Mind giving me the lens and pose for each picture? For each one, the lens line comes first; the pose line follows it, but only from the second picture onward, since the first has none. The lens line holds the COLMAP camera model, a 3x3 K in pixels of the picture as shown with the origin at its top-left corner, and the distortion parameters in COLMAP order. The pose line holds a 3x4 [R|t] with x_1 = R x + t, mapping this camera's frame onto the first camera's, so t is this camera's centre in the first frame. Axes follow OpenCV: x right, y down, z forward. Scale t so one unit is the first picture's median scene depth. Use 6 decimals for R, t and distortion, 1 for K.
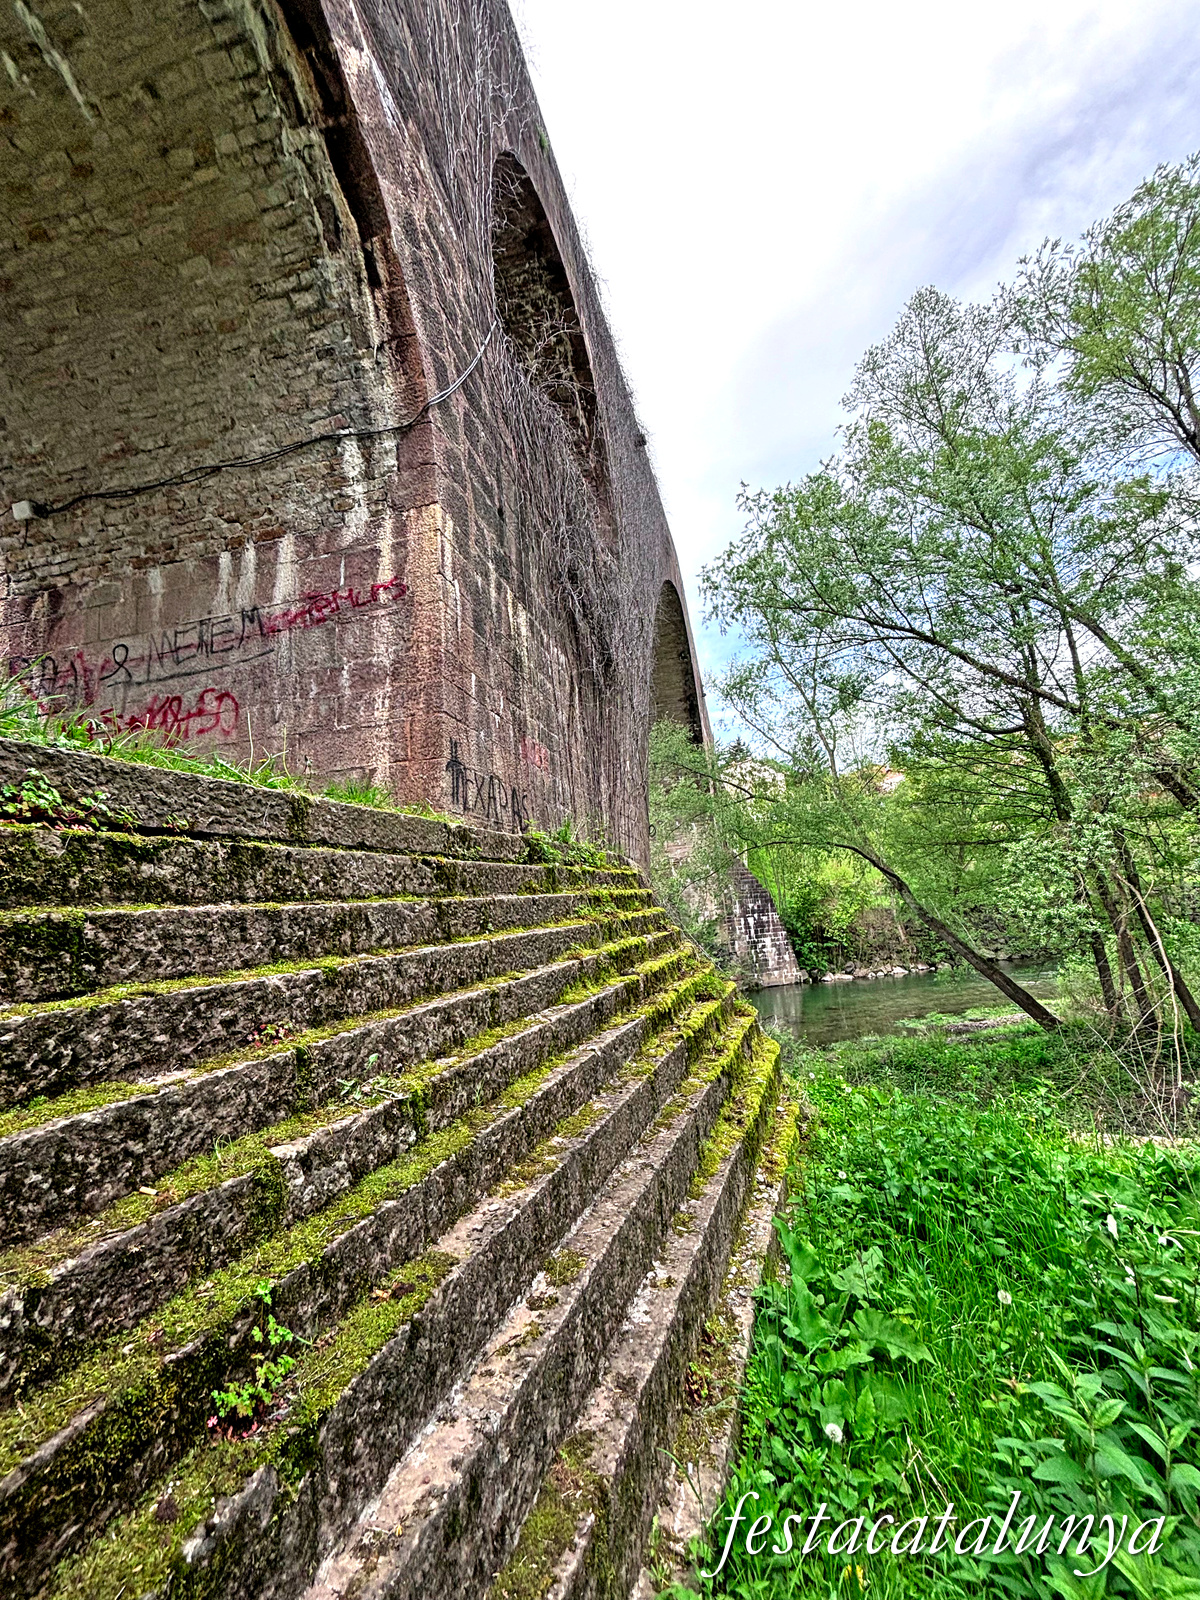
lens RADIAL K [[645.4, 0, 598.4], [0, 645.4, 790.3], [0, 0, 1]] dist [-0.001491, -0.000313]
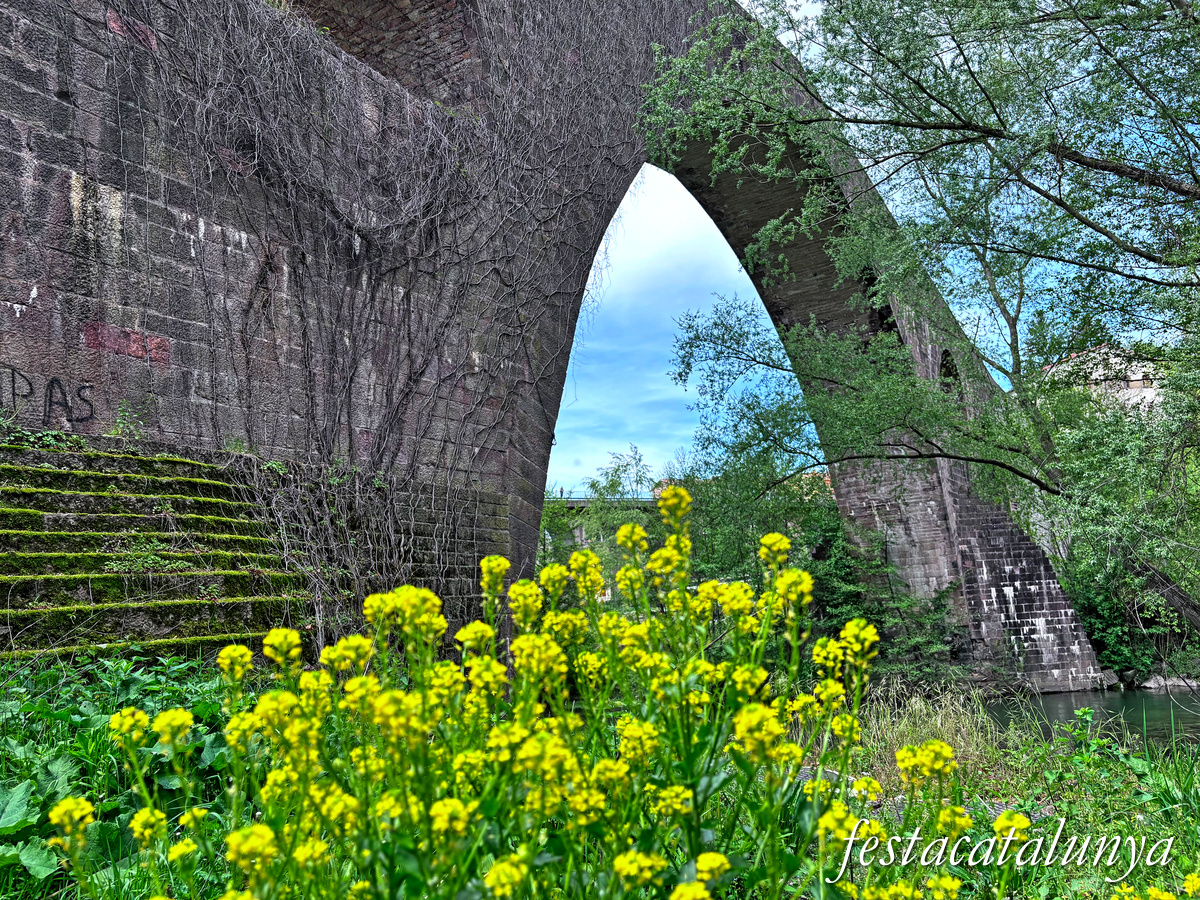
lens RADIAL K [[907.9, 0, 598.5], [0, 907.9, 443.0], [0, 0, 1]] dist [0.045392, -0.027854]
pose [[0.950017, -0.049208, -0.308296, 0.135140], [0.055947, 0.998348, 0.013052, 0.015612], [0.307145, -0.029648, 0.951201, -0.010942]]
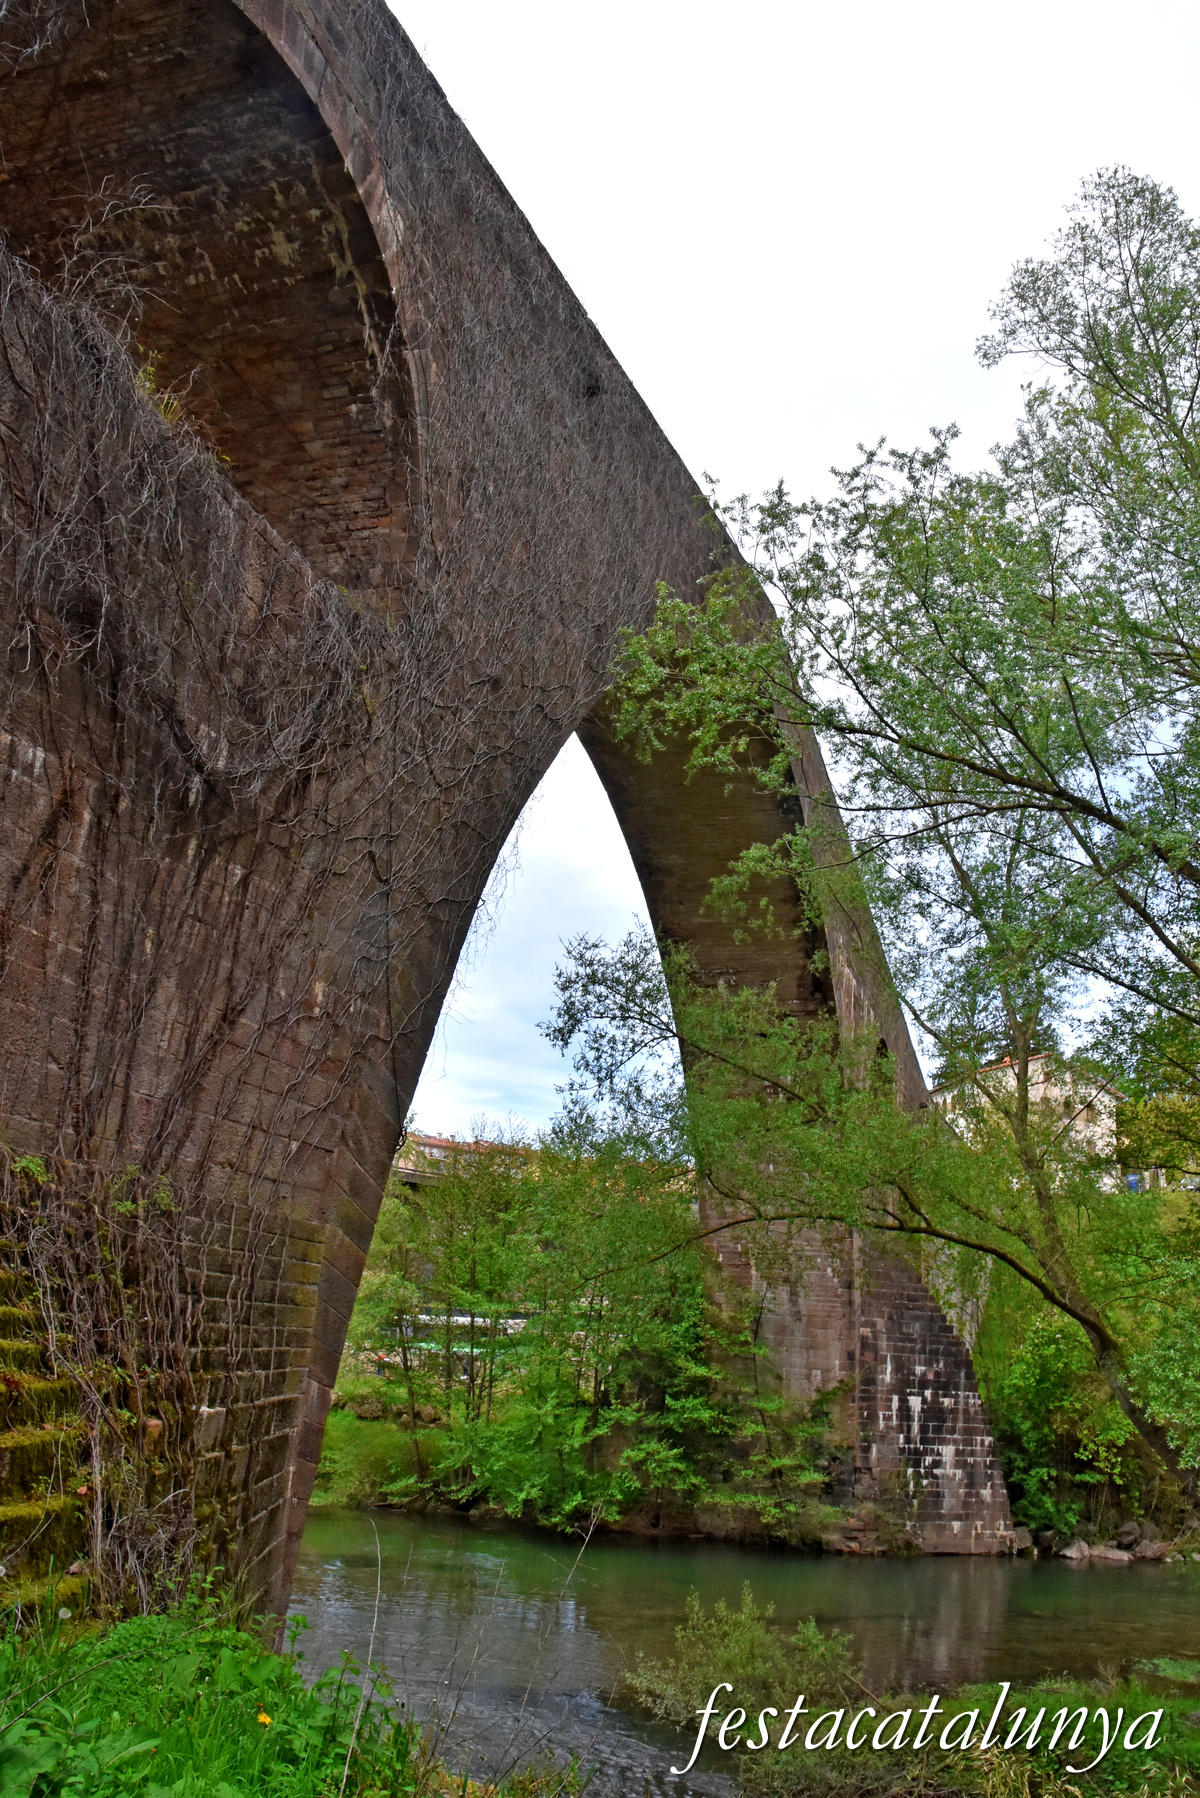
lens RADIAL K [[1389.5, 0, 601.5], [0, 1389.5, 904.3], [0, 0, 1]] dist [-0.126099, 0.035347]
pose [[0.987115, 0.108498, -0.117613, 0.093977], [-0.122582, 0.985178, -0.119995, -0.001243], [0.102851, 0.132866, 0.985783, -0.007847]]
